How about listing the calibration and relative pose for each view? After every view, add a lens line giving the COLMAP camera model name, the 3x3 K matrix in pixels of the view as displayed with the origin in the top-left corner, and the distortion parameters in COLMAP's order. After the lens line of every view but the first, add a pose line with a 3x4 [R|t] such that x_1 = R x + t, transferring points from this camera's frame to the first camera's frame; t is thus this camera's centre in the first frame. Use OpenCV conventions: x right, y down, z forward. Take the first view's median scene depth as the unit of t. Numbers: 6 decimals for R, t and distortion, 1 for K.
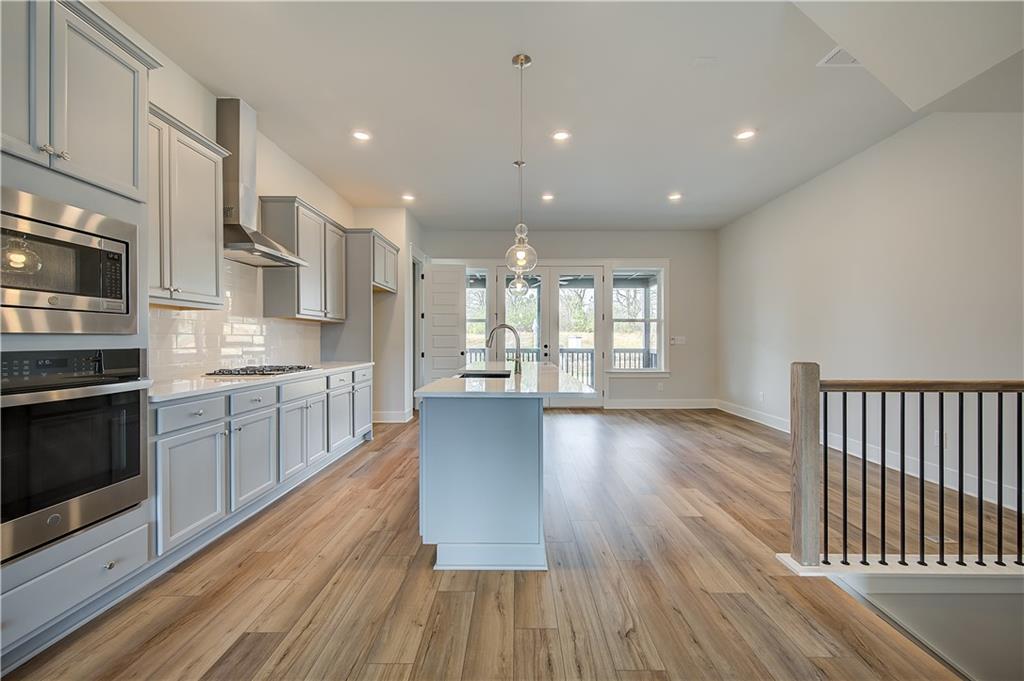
lens RADIAL K [[419.8, 0, 502.0], [0, 419.8, 342.9], [0, 0, 1]] dist [0.001154, 0.000239]
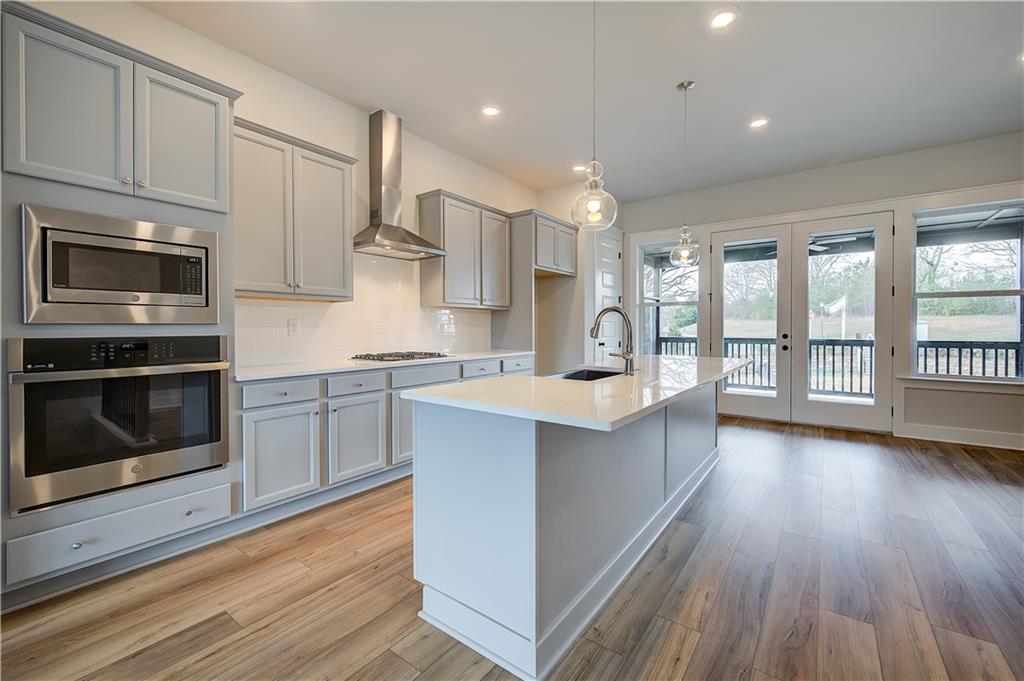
lens RADIAL K [[419.8, 0, 504.1], [0, 419.8, 332.0], [0, 0, 1]] dist [0.001154, 0.000239]
pose [[0.809921, 0.006113, -0.586507, 0.314208], [-0.002774, 0.999974, 0.006592, -0.004635], [0.586532, -0.003712, 0.809917, 0.323940]]
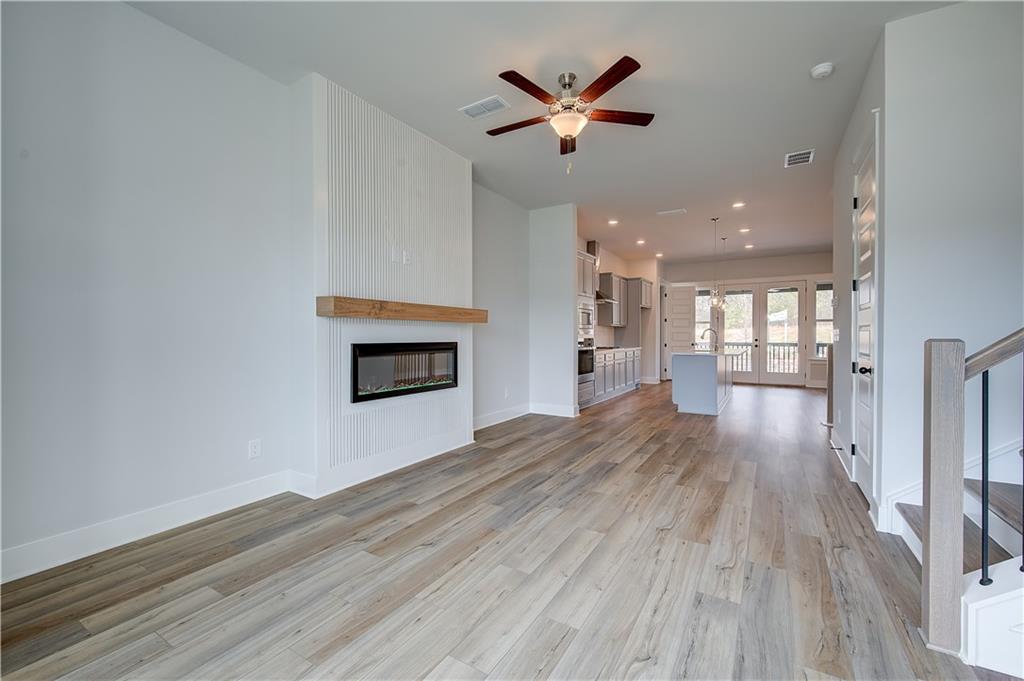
lens RADIAL K [[439.2, 0, 506.0], [0, 439.2, 336.8], [0, 0, 1]] dist [0.001706, 0.000222]
pose [[0.870015, 0.000206, -0.493024, 0.230288], [-0.002584, 0.999988, -0.004142, 0.013555], [0.493018, 0.004878, 0.870006, -1.674541]]
